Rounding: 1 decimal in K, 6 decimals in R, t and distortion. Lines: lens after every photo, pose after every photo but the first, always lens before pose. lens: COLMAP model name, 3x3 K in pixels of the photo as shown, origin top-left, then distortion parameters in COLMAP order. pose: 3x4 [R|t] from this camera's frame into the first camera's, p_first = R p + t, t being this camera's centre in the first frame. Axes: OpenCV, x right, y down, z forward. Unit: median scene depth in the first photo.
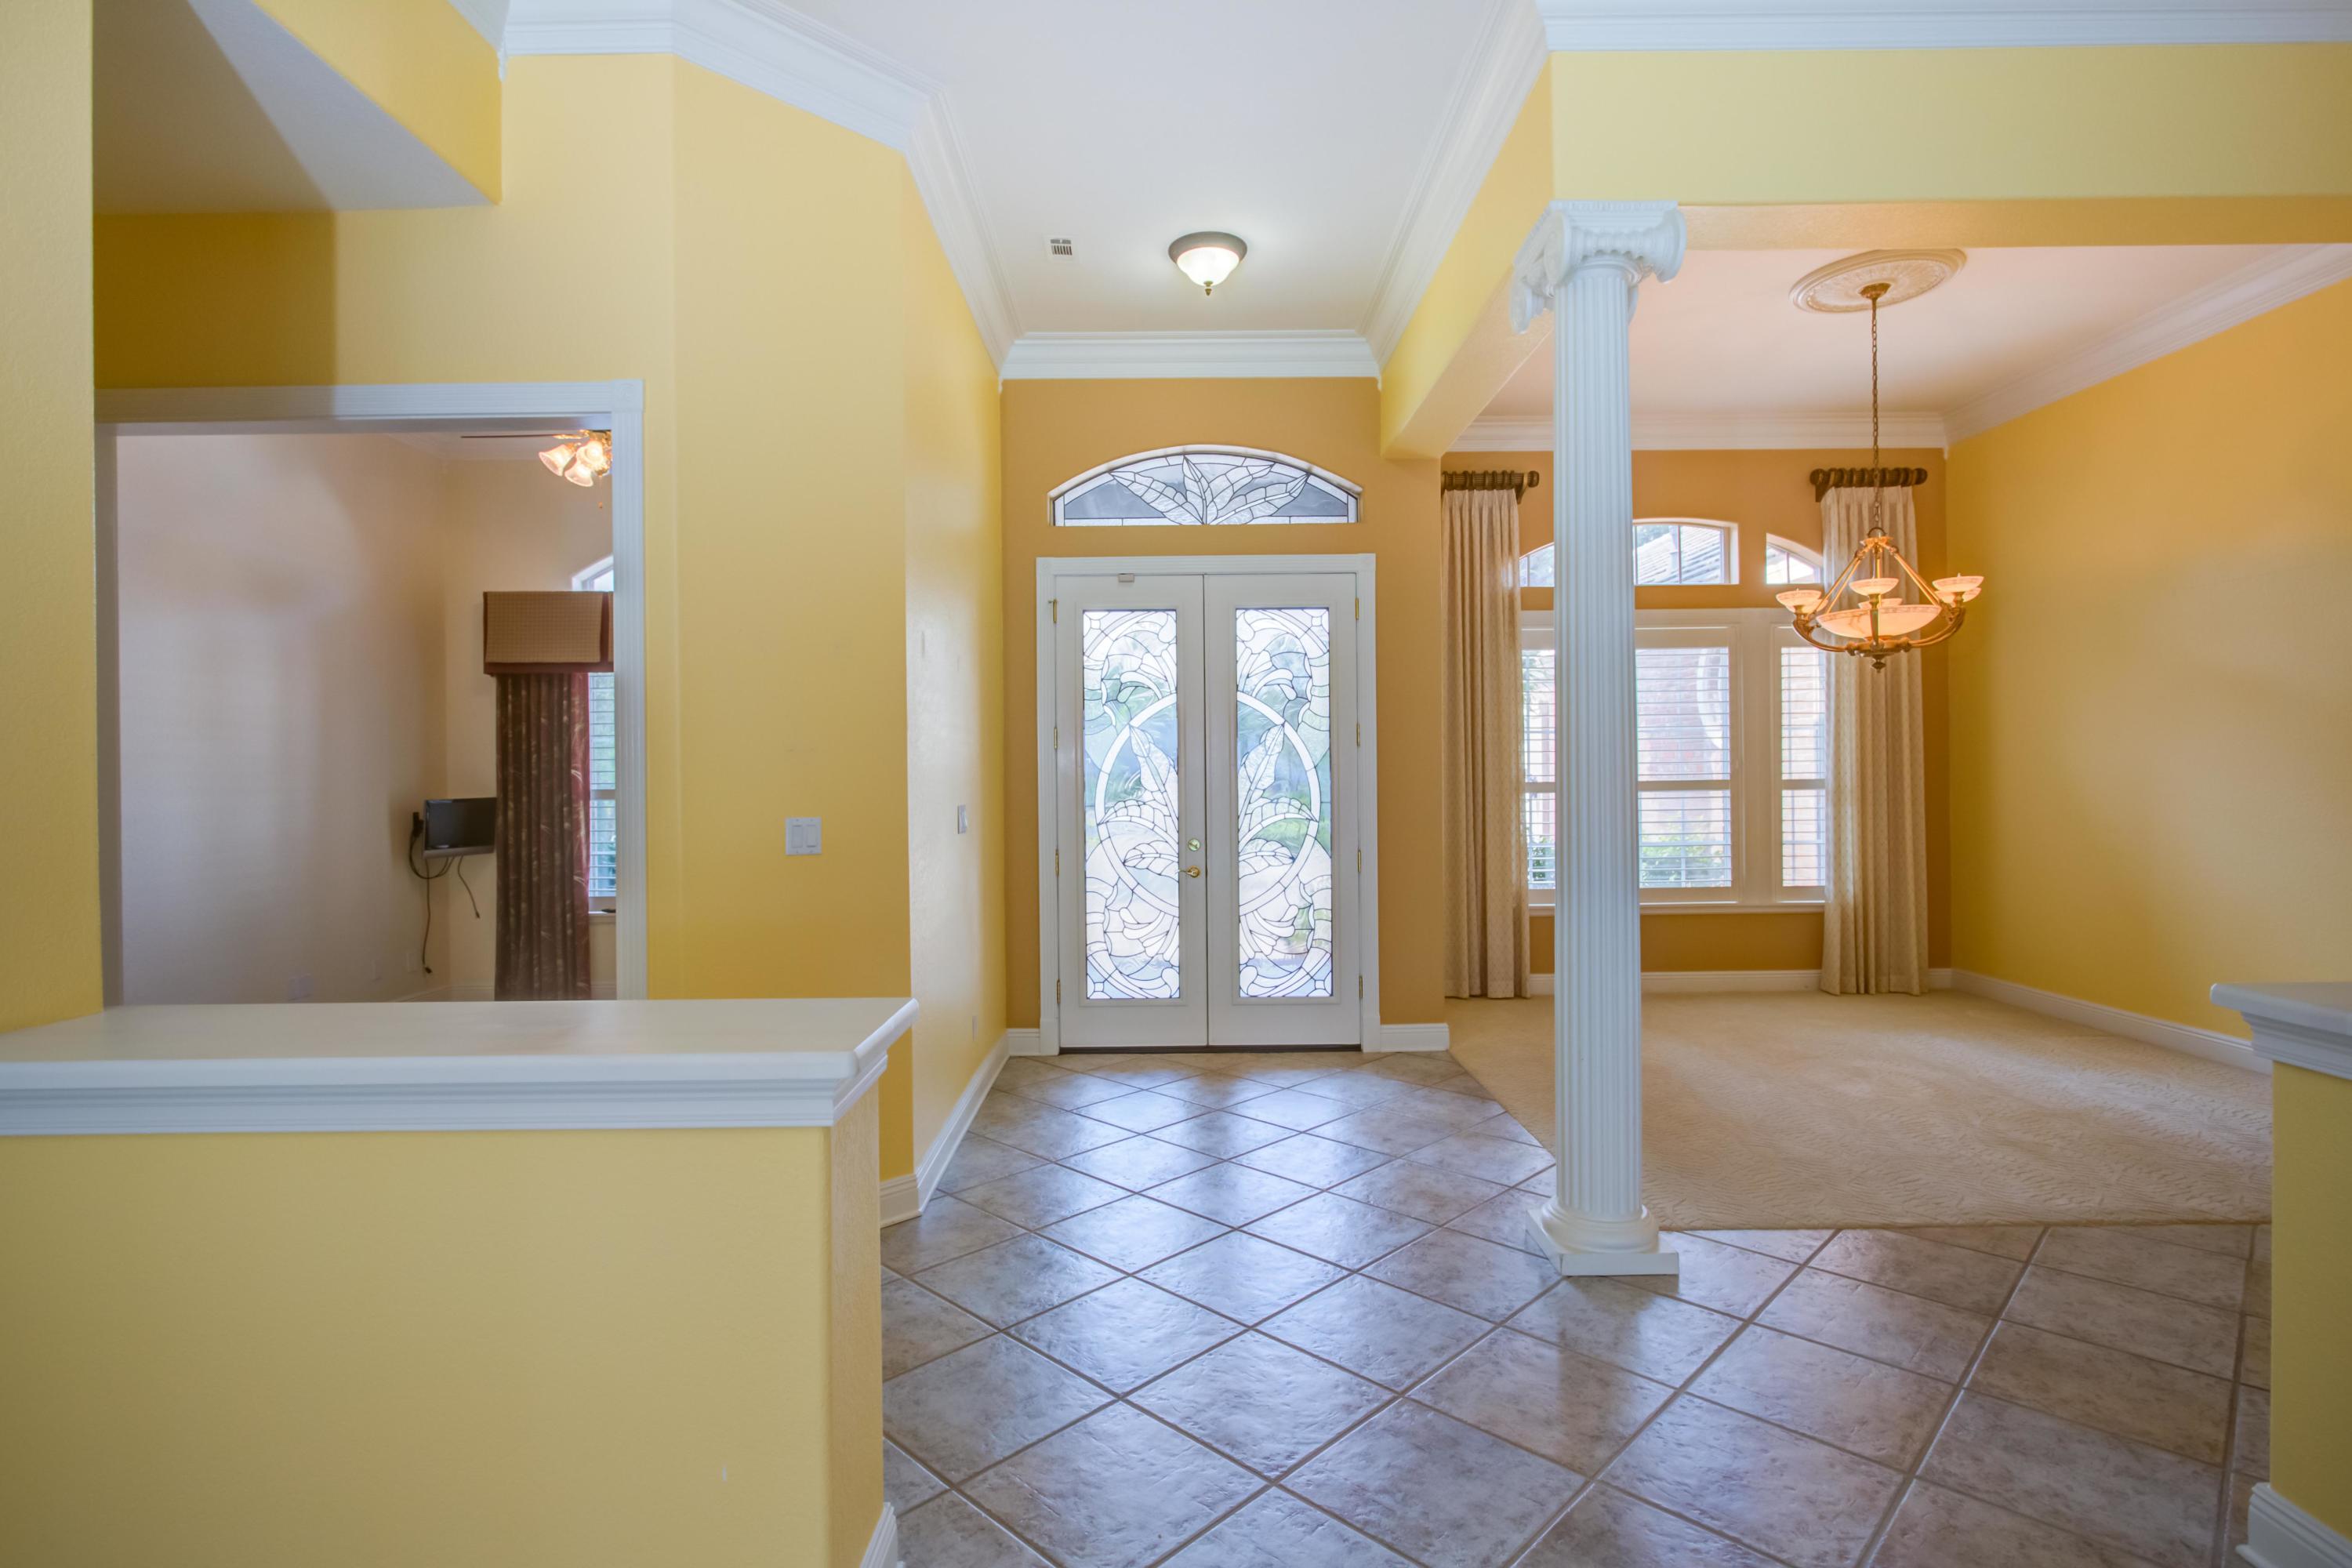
lens RADIAL K [[1114.3, 0, 1160.4], [0, 1114.3, 770.2], [0, 0, 1]] dist [-0.009812, 0.004075]
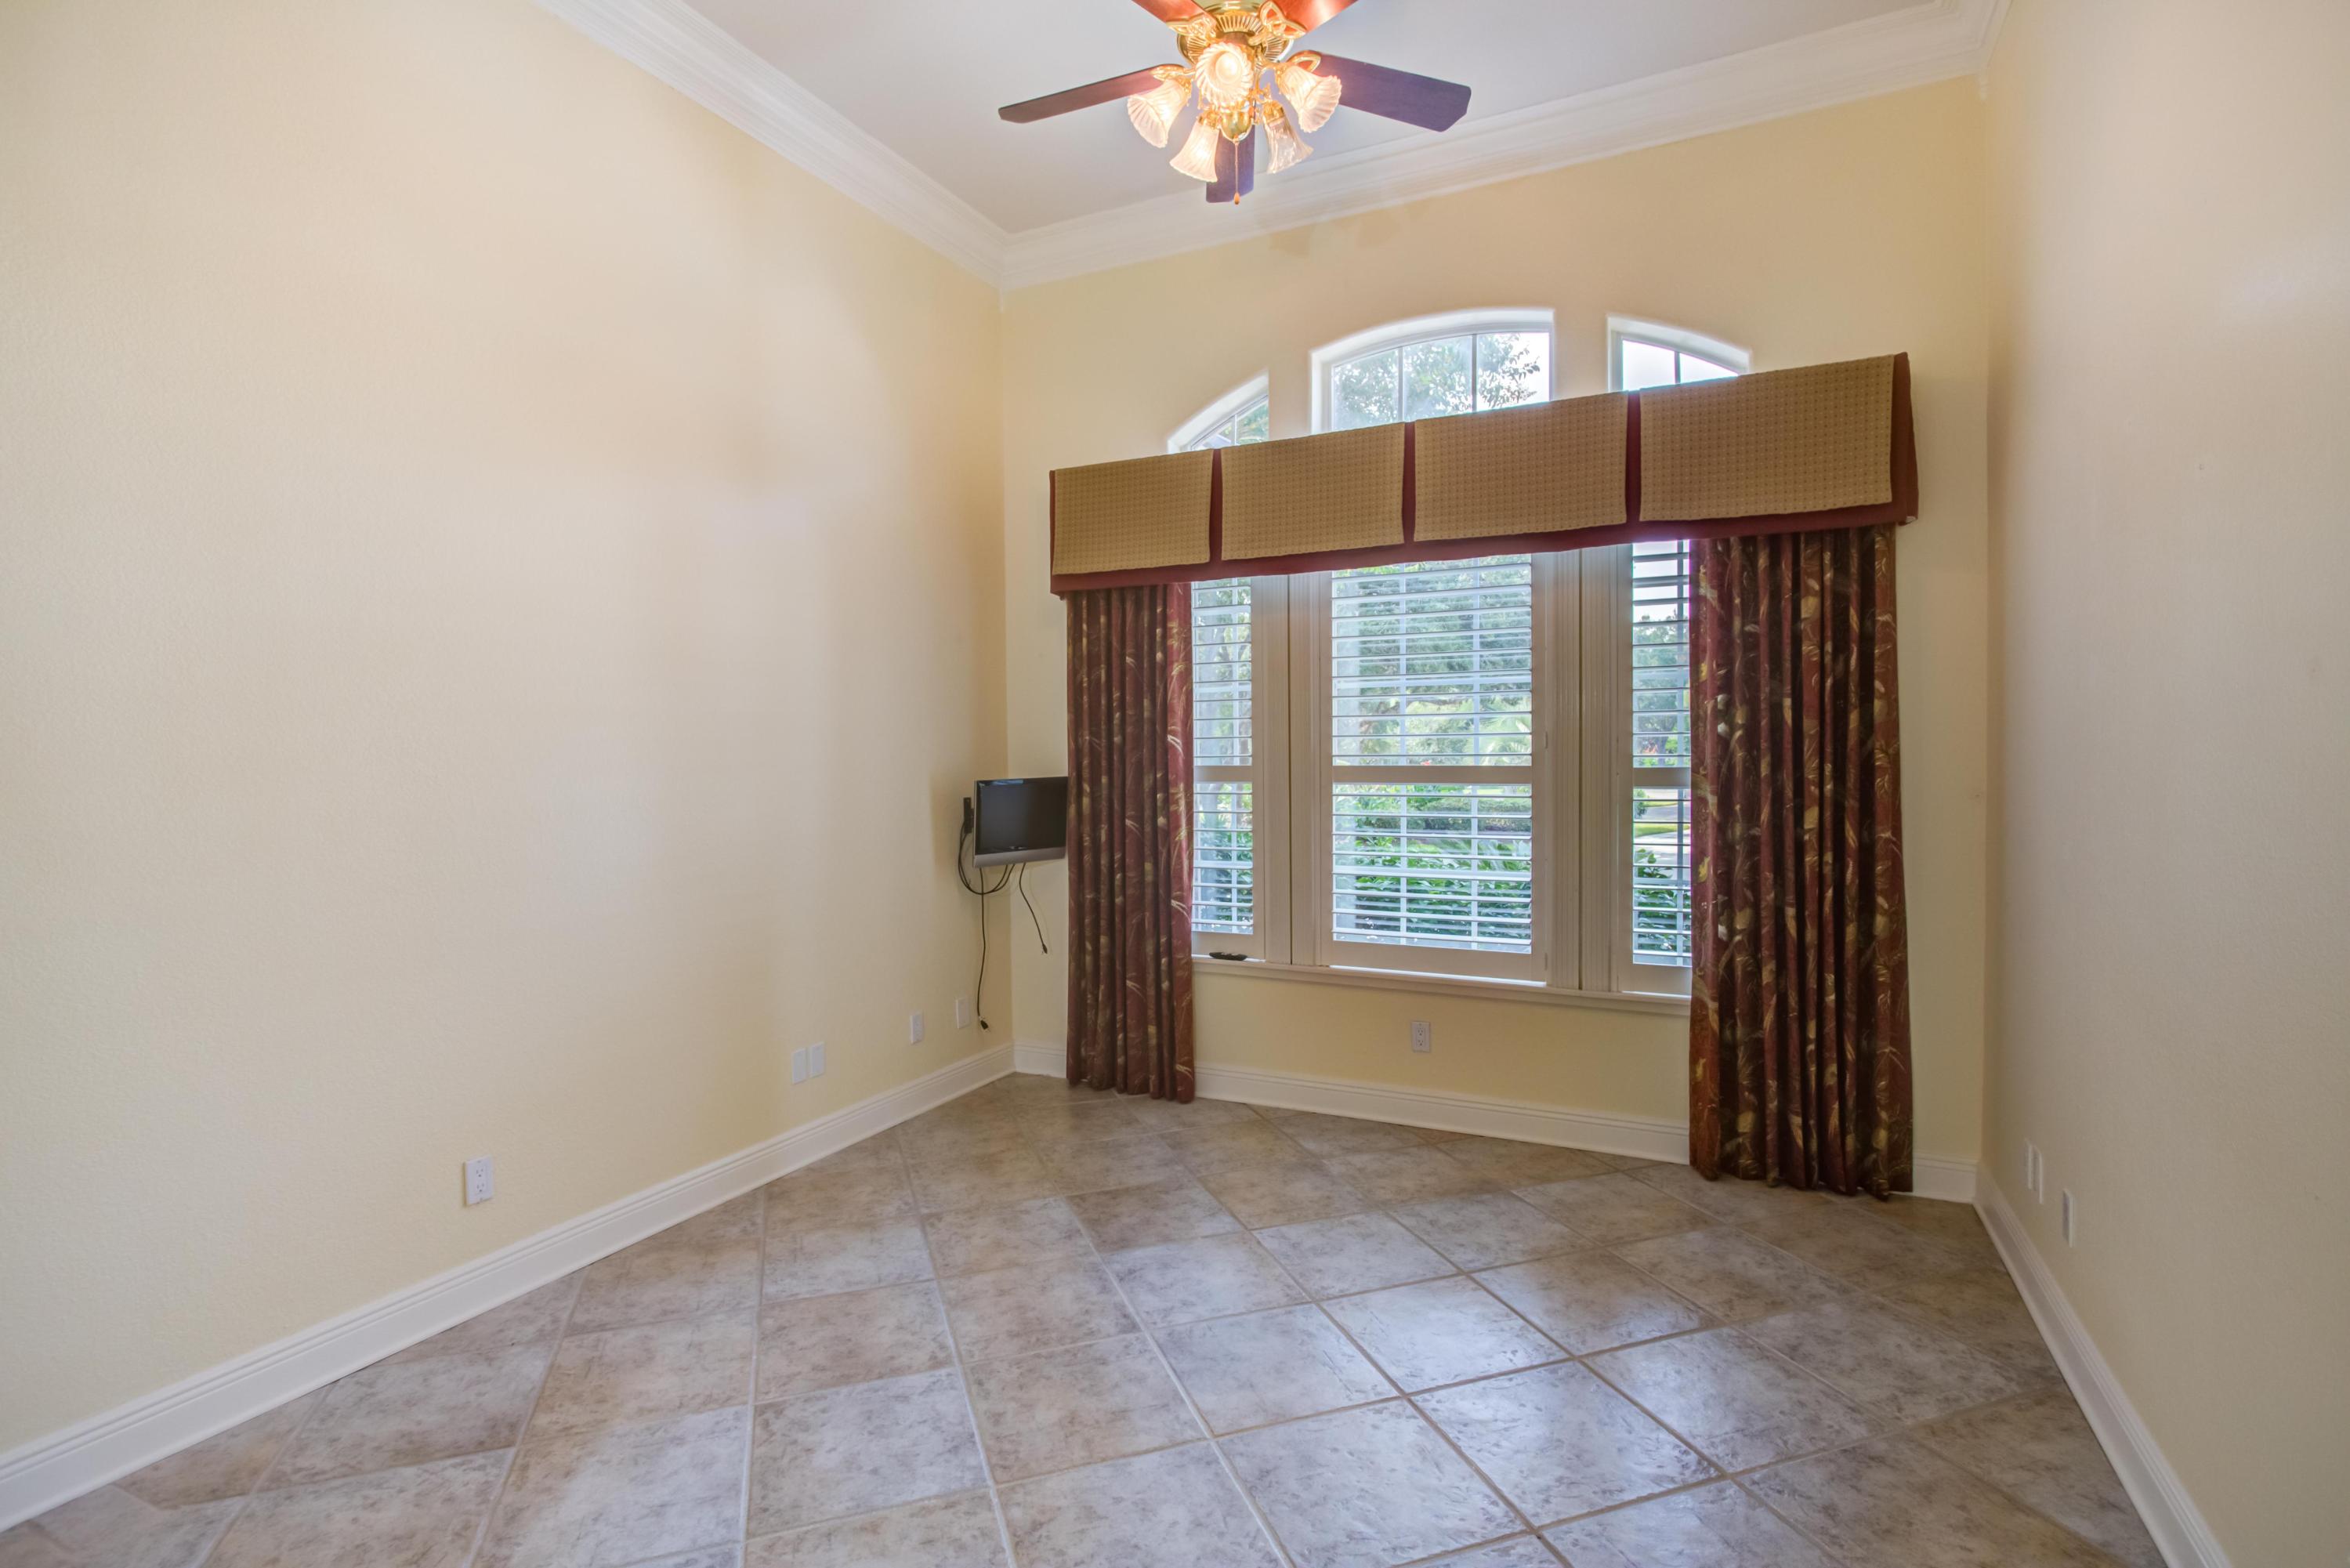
lens RADIAL K [[1113.4, 0, 1177.2], [0, 1113.4, 777.4], [0, 0, 1]] dist [-0.009812, 0.004075]
pose [[0.899152, 0.008284, -0.437559, -0.242412], [0.001598, 0.999752, 0.022211, 0.009848], [0.437634, -0.020670, 0.898915, 0.421917]]
